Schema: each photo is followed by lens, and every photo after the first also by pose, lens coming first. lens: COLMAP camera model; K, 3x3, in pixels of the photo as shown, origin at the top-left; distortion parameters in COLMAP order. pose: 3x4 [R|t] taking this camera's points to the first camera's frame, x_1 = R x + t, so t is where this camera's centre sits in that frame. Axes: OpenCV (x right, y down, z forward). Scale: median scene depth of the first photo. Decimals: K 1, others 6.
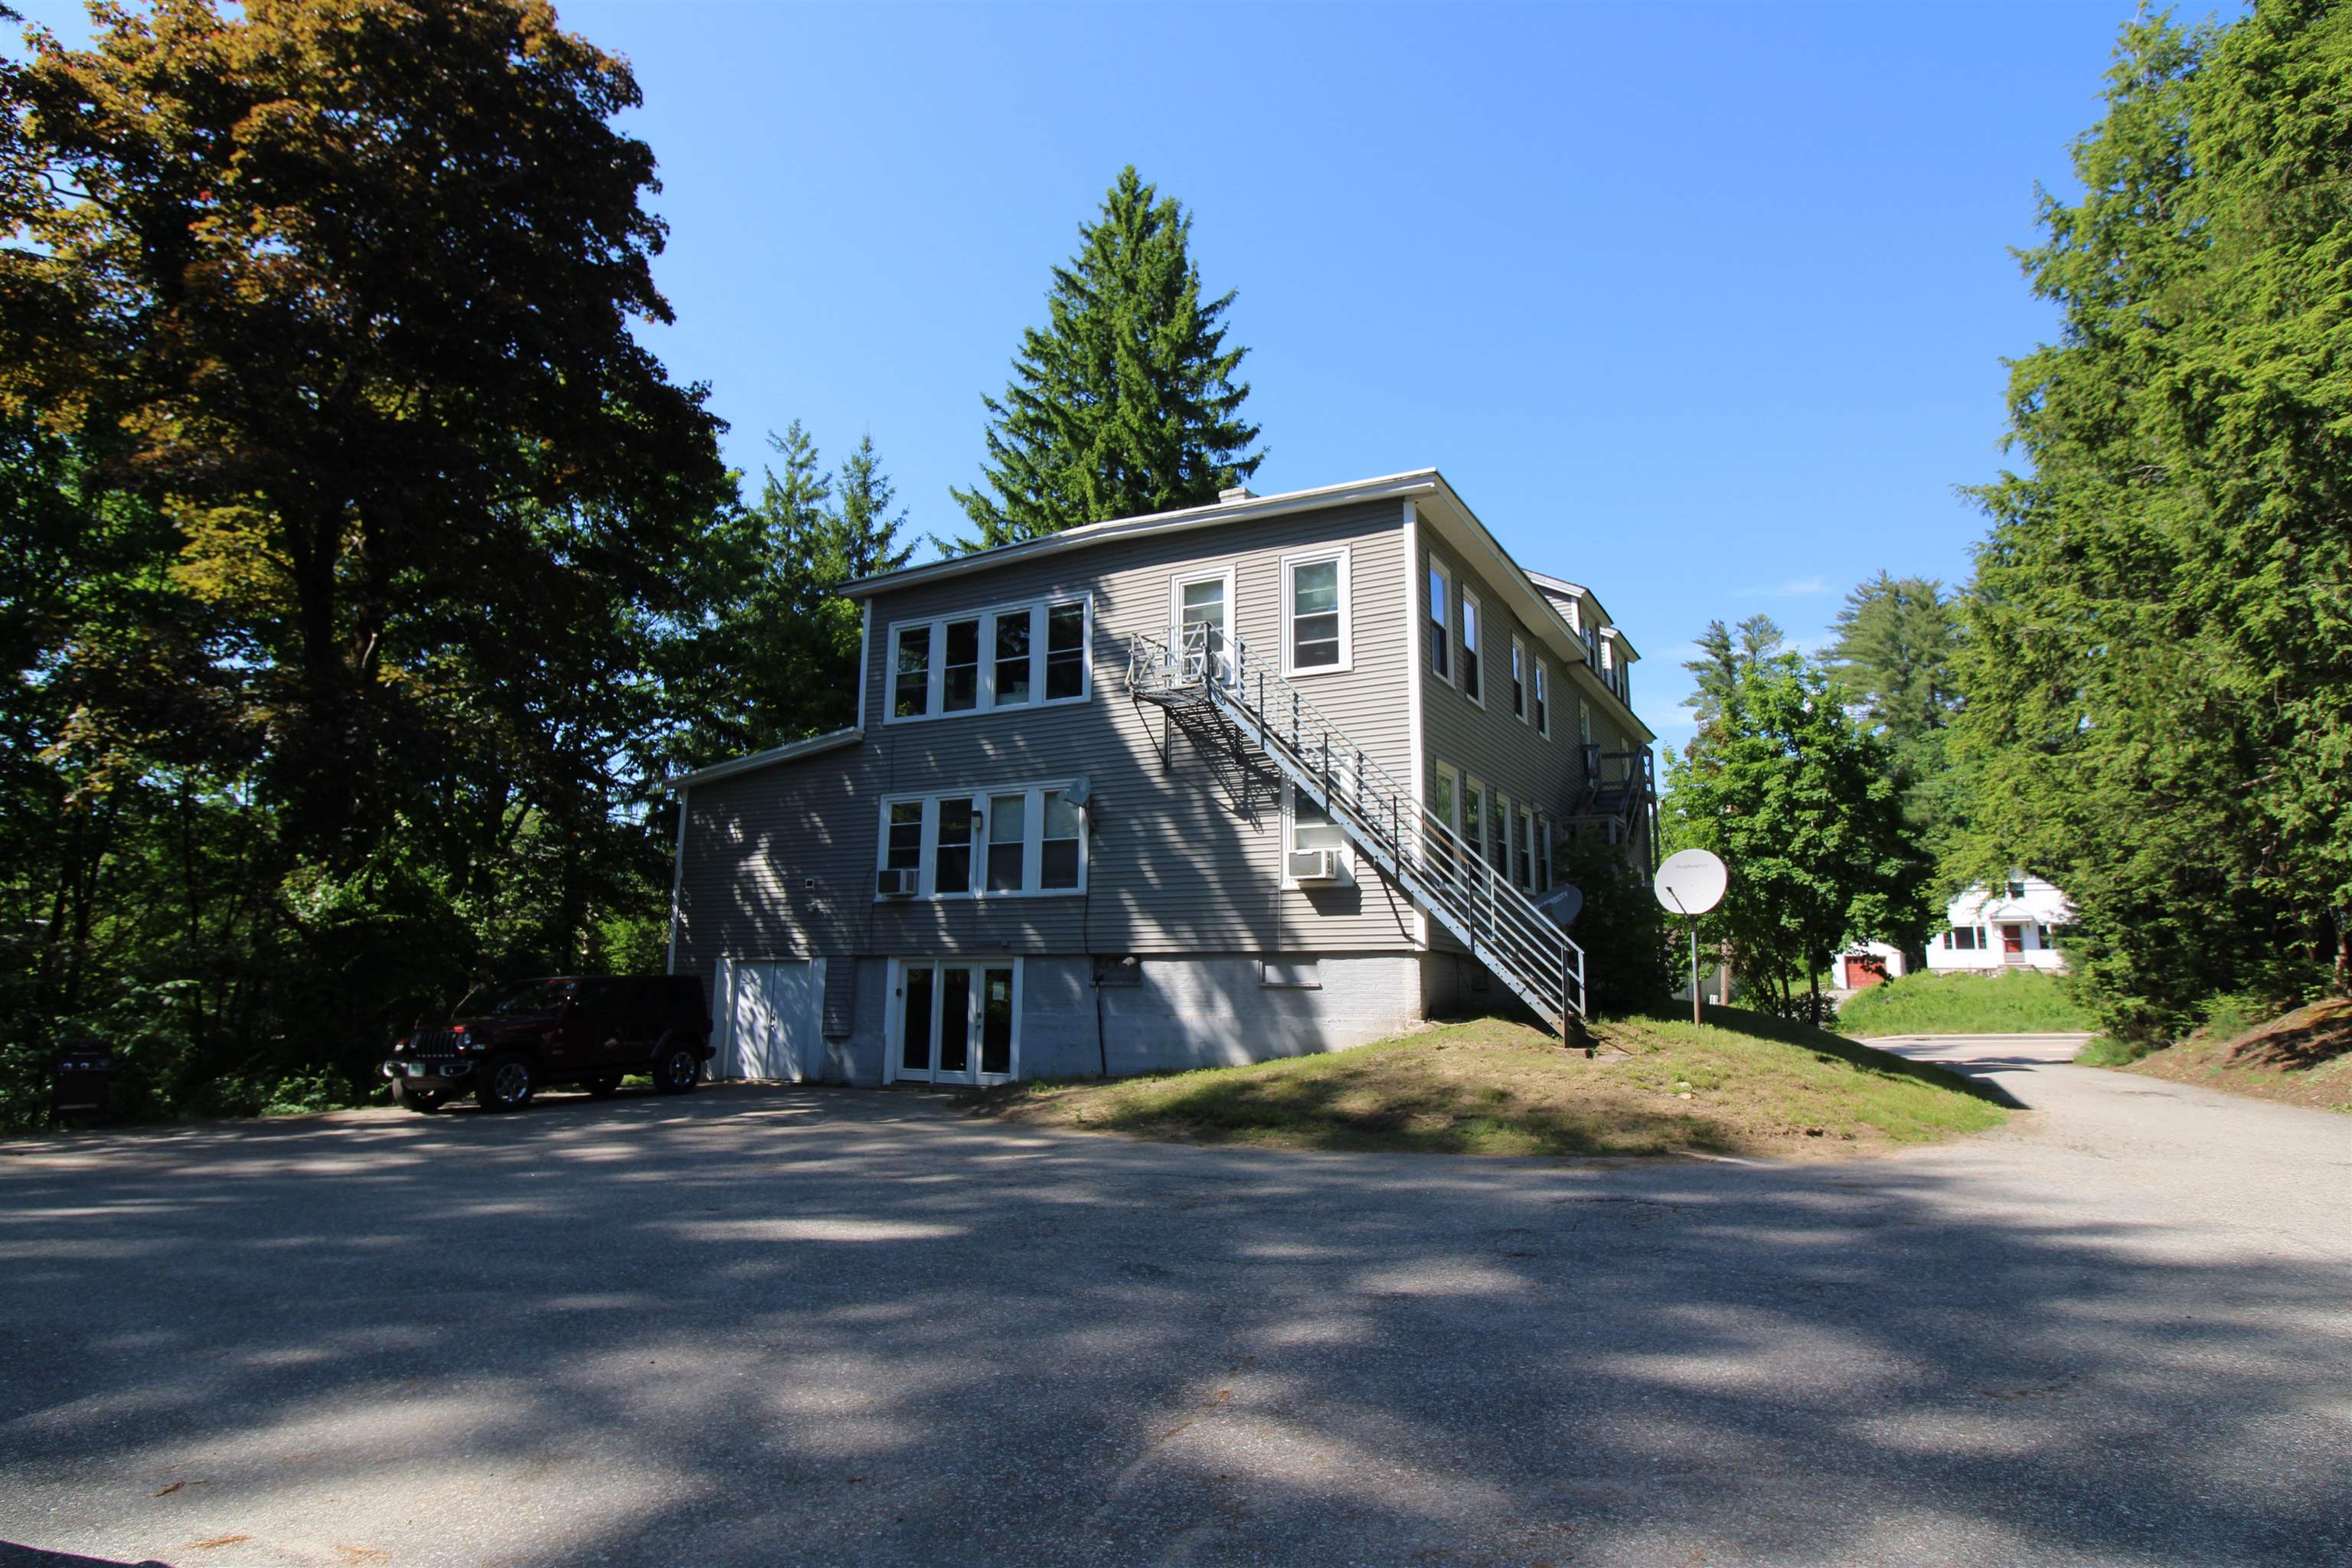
lens RADIAL K [[1278.9, 0, 1176.0], [0, 1278.9, 784.0], [0, 0, 1]] dist [-0.003858, -0.000648]
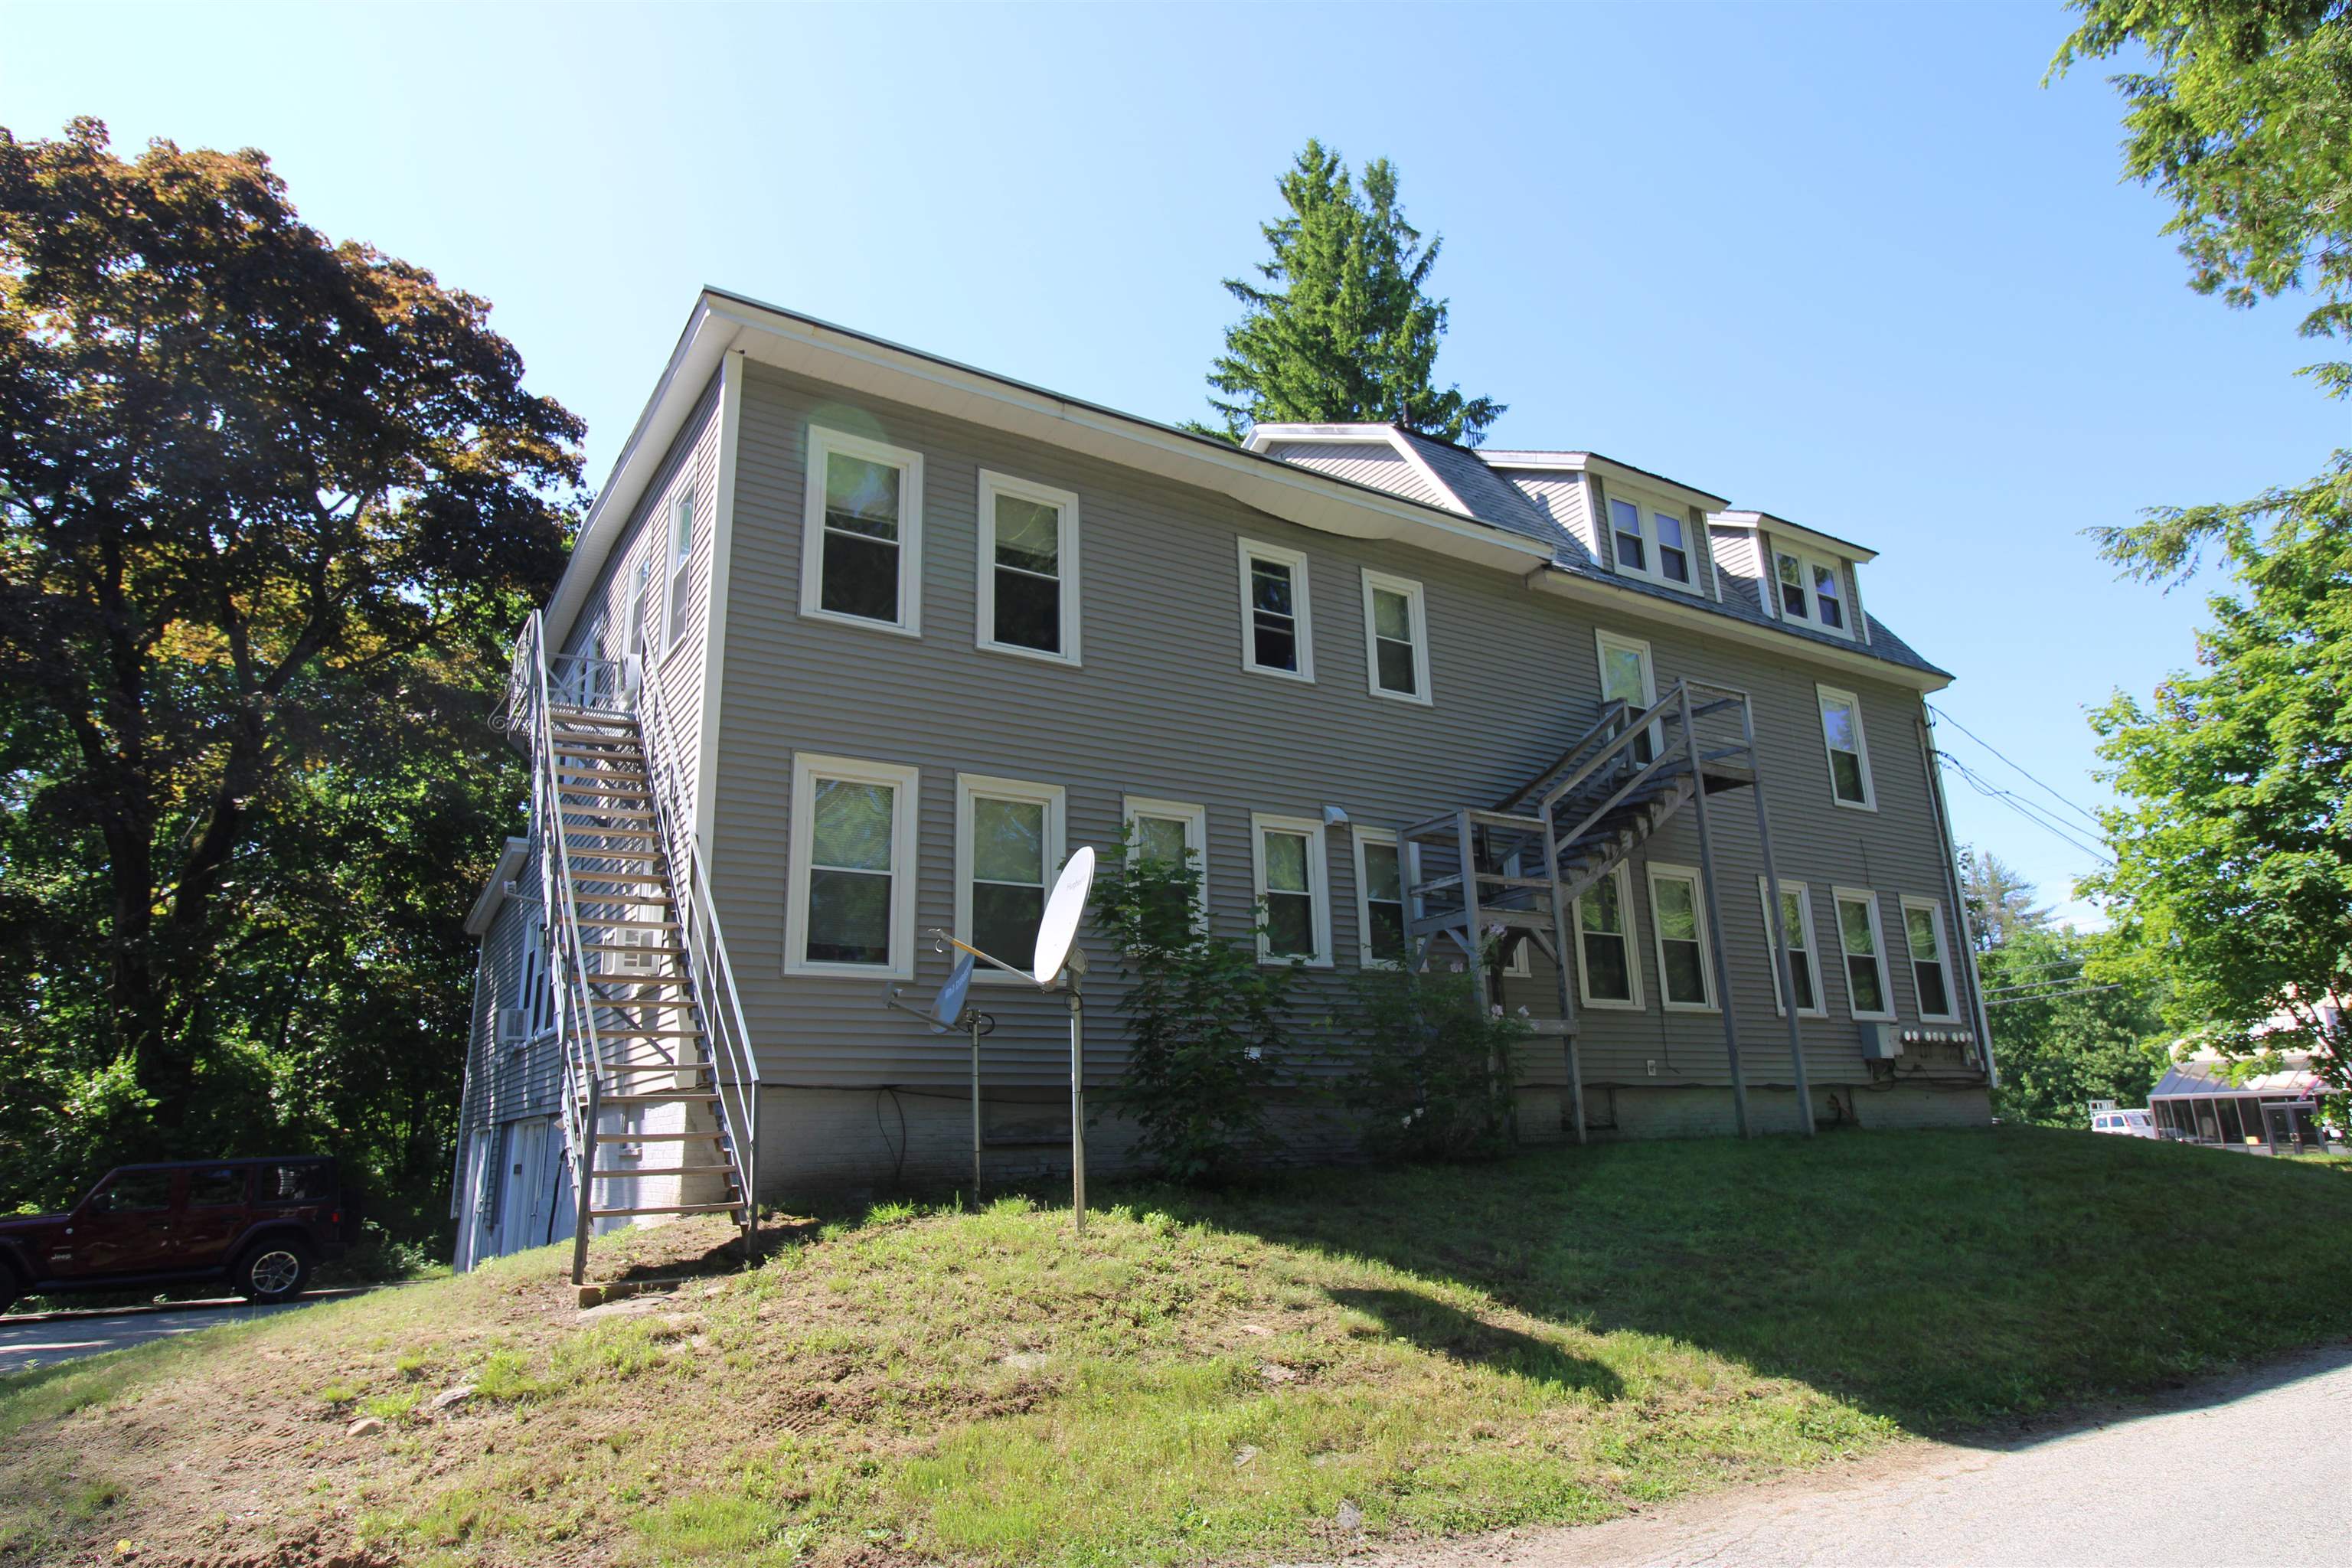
lens RADIAL K [[1360.5, 0, 1176.0], [0, 1360.5, 784.0], [0, 0, 1]] dist [-0.006680, -0.000866]
pose [[0.877530, -0.154413, -0.453980, 0.556650], [0.112918, 0.986653, -0.117324, 0.076367], [0.466038, 0.051693, 0.883254, 0.456454]]
